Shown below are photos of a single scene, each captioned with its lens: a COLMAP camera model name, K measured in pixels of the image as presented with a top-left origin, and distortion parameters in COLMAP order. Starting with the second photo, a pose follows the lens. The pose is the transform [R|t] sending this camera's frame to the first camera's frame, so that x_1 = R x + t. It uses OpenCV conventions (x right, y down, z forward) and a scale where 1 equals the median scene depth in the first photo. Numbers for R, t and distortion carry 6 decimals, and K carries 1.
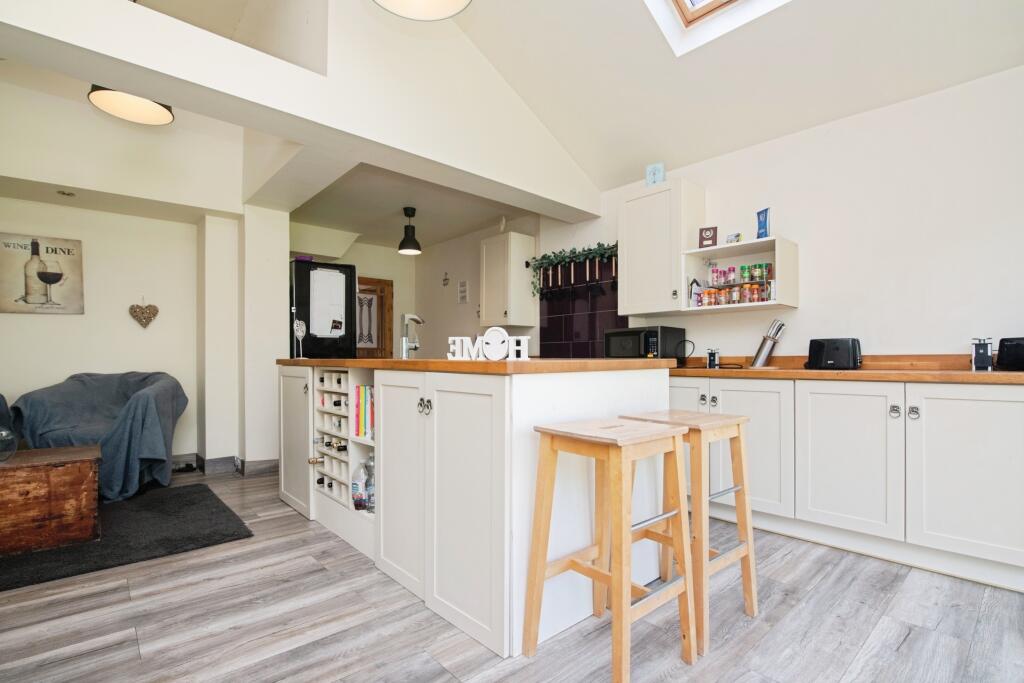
lens RADIAL K [[479.7, 0, 508.1], [0, 479.7, 349.3], [0, 0, 1]] dist [-0.030998, -0.000692]
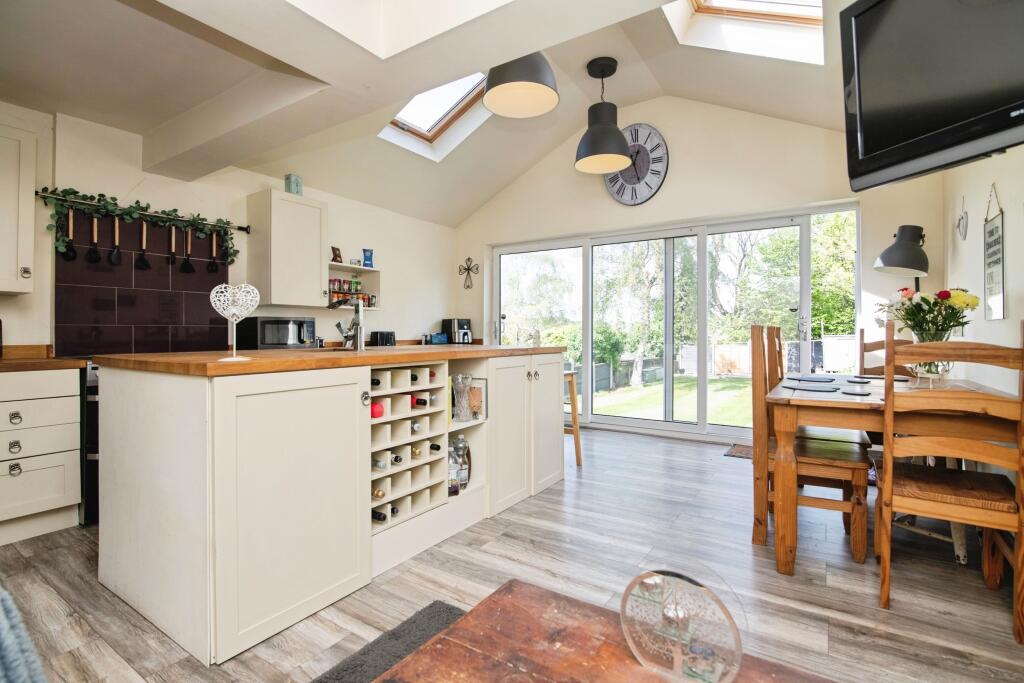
lens RADIAL K [[479.7, 0, 512.1], [0, 479.7, 336.7], [0, 0, 1]] dist [-0.030998, -0.000692]
pose [[-0.253931, -0.001833, 0.967221, -1.334978], [-0.010263, 0.999947, -0.000800, -0.008545], [-0.967168, -0.010129, -0.253936, 1.135248]]
